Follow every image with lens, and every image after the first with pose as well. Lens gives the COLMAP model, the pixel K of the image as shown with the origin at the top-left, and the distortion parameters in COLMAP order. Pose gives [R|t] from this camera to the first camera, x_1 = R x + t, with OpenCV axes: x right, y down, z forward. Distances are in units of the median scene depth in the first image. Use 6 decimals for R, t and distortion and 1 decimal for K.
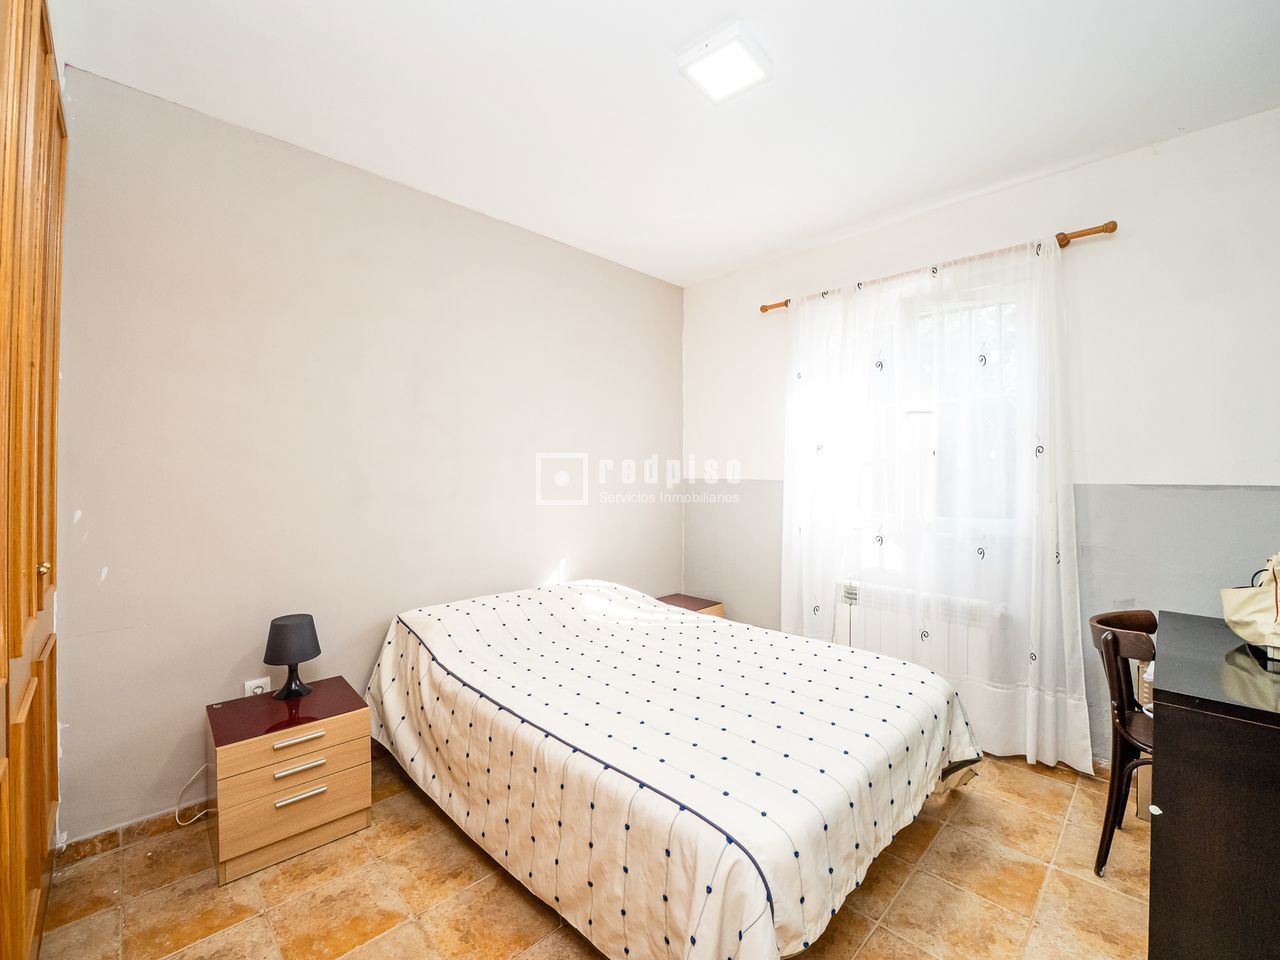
lens RADIAL K [[513.1, 0, 639.6], [0, 513.1, 468.5], [0, 0, 1]] dist [-0.020656, 0.000029]
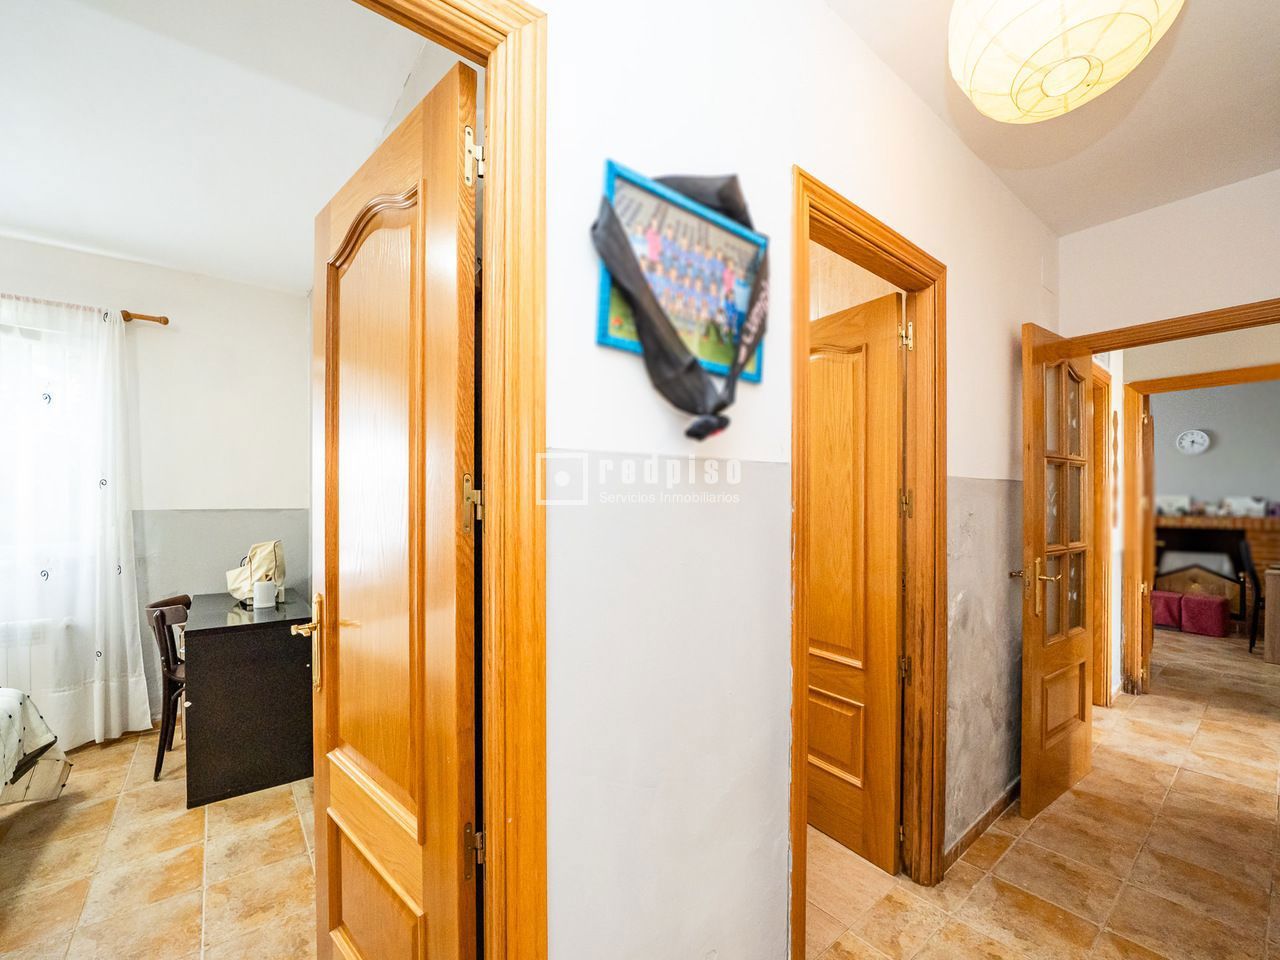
lens RADIAL K [[533.7, 0, 629.5], [0, 533.7, 500.4], [0, 0, 1]] dist [-0.018254, 0.000423]
pose [[0.101833, -0.001906, 0.994800, -0.364719], [-0.004516, 0.999987, 0.002378, -0.003233], [-0.994791, -0.004735, 0.101823, -0.422015]]
